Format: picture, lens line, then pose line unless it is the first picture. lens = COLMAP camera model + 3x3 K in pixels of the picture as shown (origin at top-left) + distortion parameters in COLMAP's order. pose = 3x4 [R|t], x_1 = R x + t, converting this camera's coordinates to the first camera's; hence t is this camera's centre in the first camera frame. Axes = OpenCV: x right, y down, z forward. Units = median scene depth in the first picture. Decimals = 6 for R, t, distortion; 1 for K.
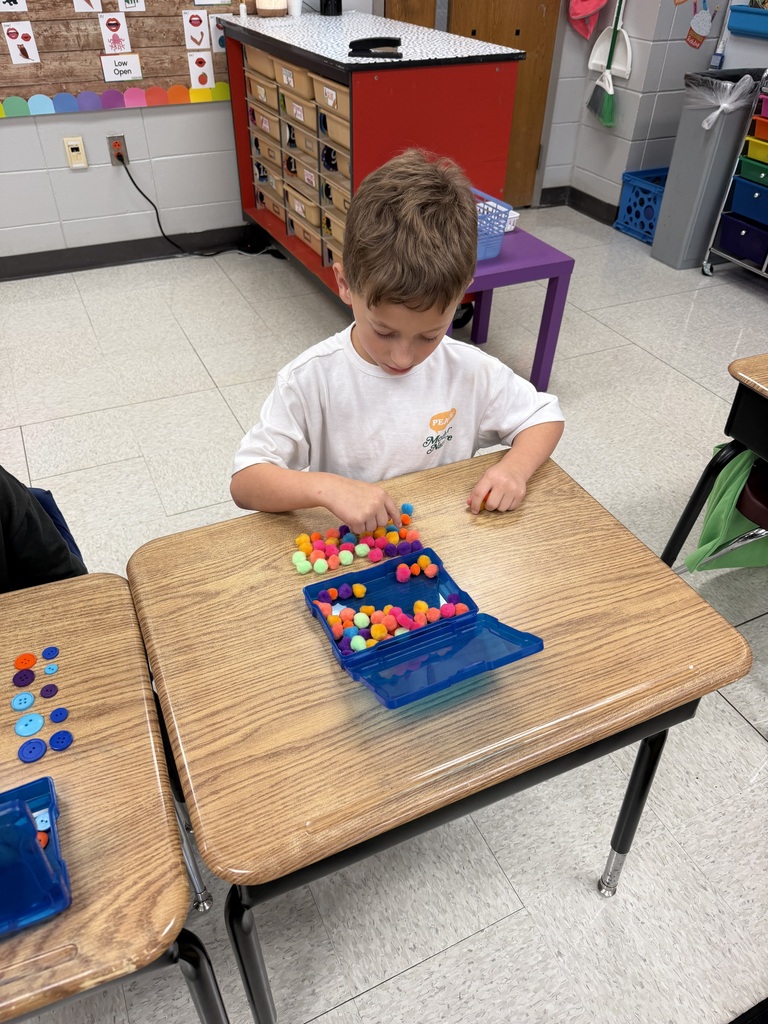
lens RADIAL K [[723.1, 0, 385.2], [0, 723.1, 513.0], [0, 0, 1]] dist [0.007916, -0.013341]
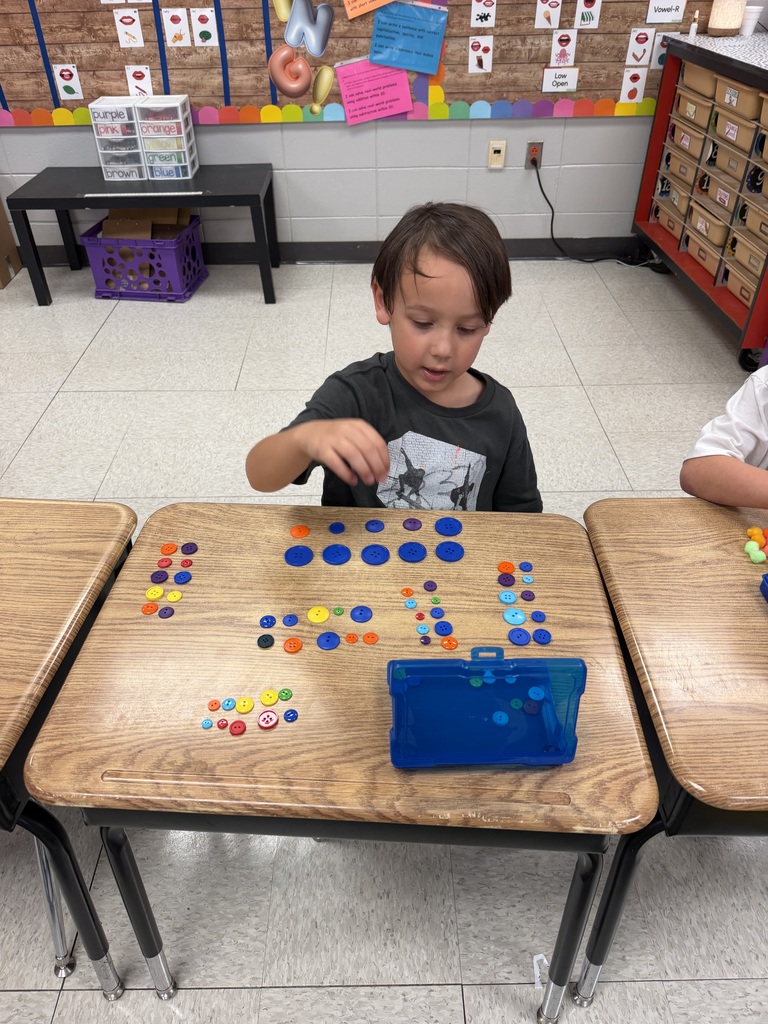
lens RADIAL K [[723.1, 0, 384.1], [0, 723.1, 504.8], [0, 0, 1]] dist [0.007916, -0.013341]
pose [[0.908272, 0.239359, -0.343146, -0.087463], [-0.247111, 0.968745, 0.021661, 0.037930], [0.337606, 0.065121, 0.939032, -0.058043]]
